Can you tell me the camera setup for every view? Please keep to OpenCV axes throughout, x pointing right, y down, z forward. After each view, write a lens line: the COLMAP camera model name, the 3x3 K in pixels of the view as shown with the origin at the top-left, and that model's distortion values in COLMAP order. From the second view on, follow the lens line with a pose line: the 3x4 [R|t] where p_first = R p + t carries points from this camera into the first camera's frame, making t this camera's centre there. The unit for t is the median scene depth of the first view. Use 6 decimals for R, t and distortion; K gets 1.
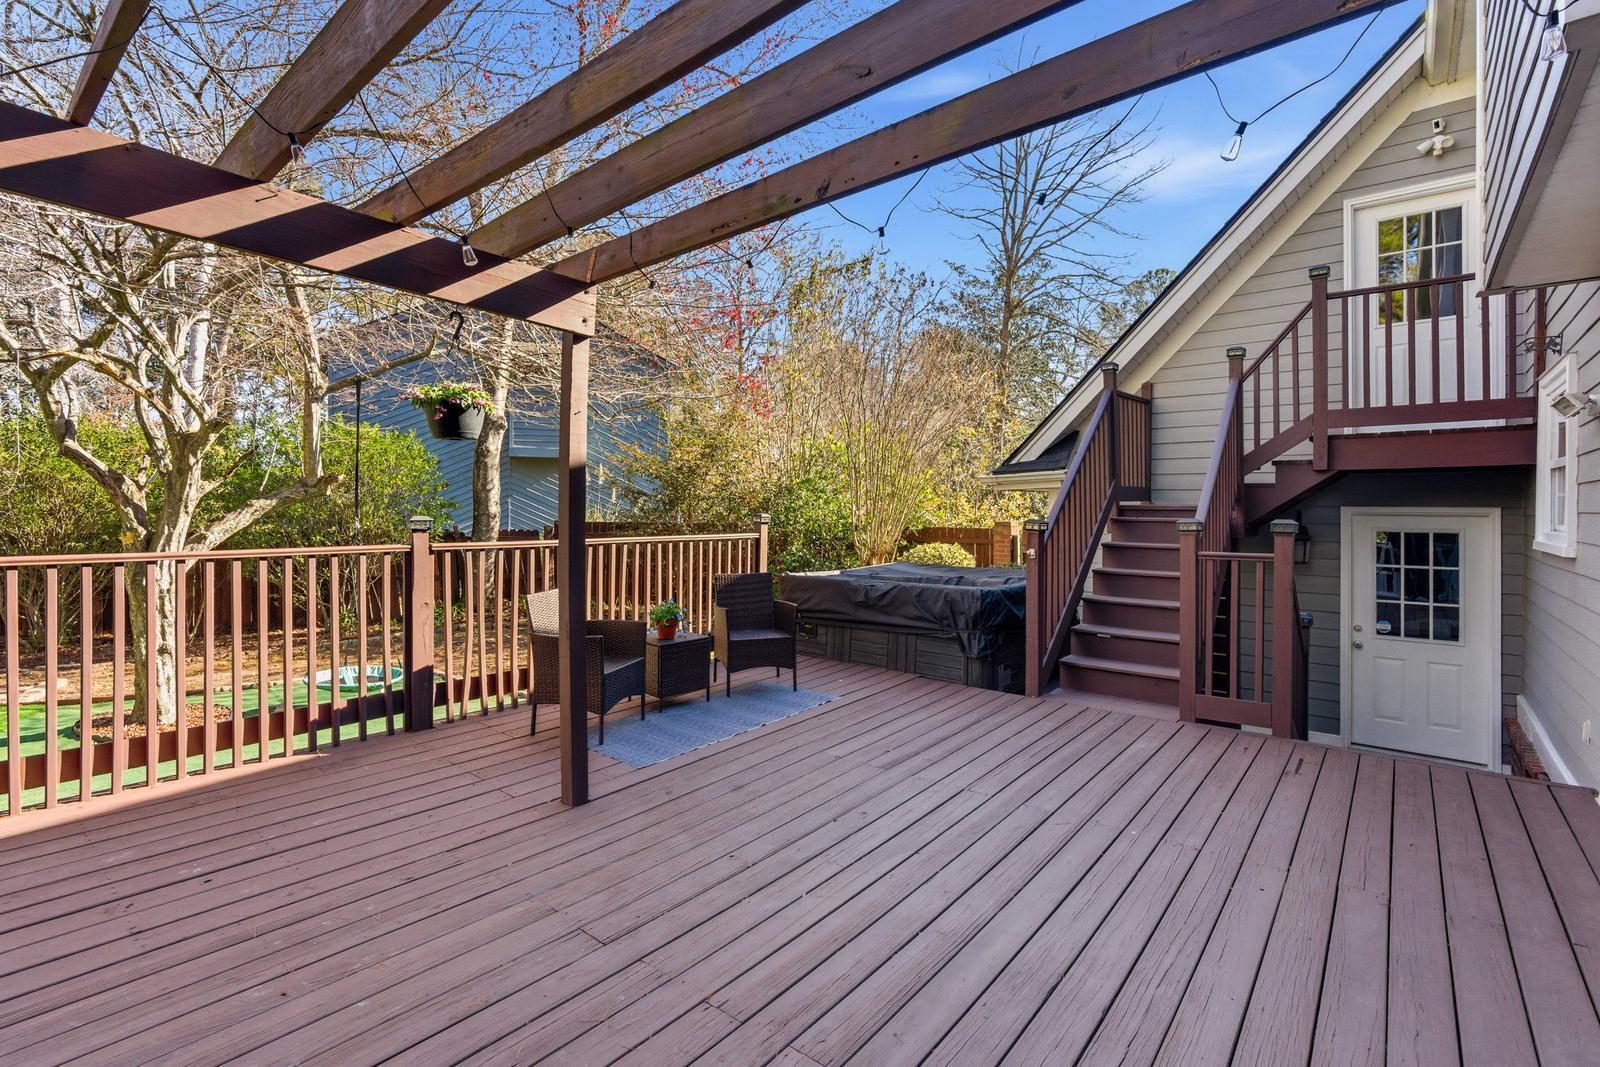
lens RADIAL K [[728.0, 0, 807.6], [0, 728.0, 507.1], [0, 0, 1]] dist [-0.001818, 0.001853]
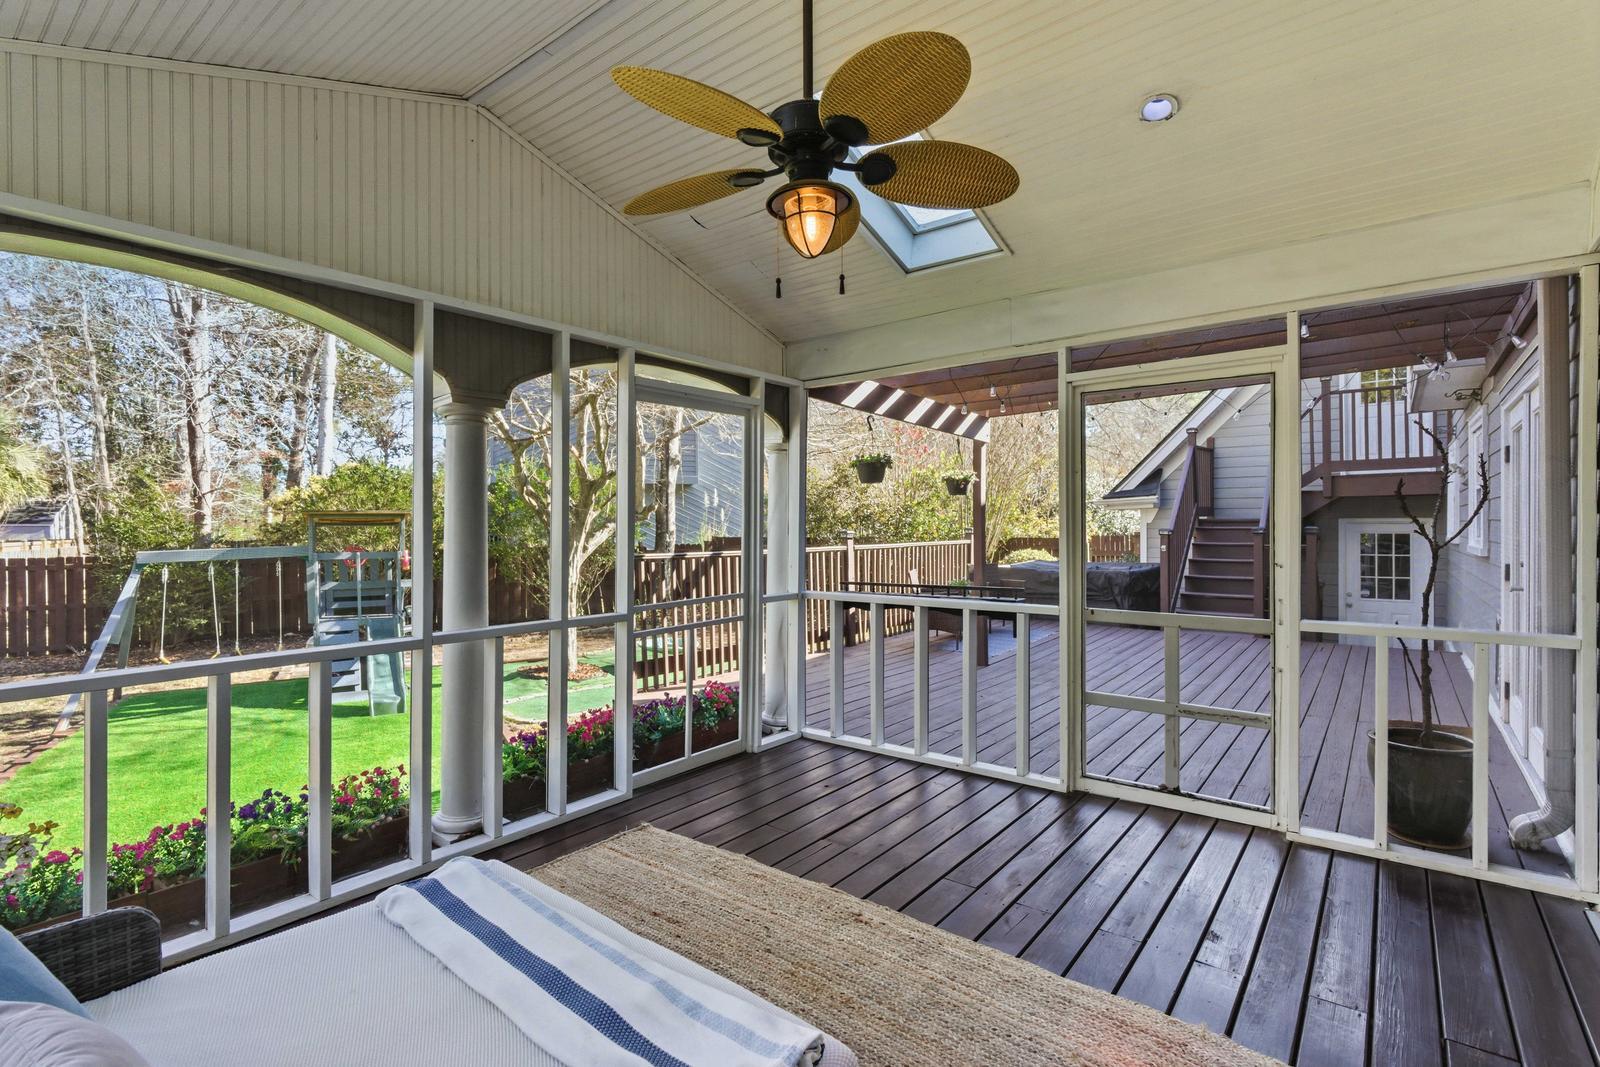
lens RADIAL K [[759.6, 0, 795.5], [0, 759.6, 530.9], [0, 0, 1]] dist [-0.001446, -0.000510]
pose [[0.999735, -0.012940, 0.019023, -0.505965], [0.012753, 0.999869, 0.009932, -0.005187], [-0.019149, -0.009687, 0.999770, -0.661840]]
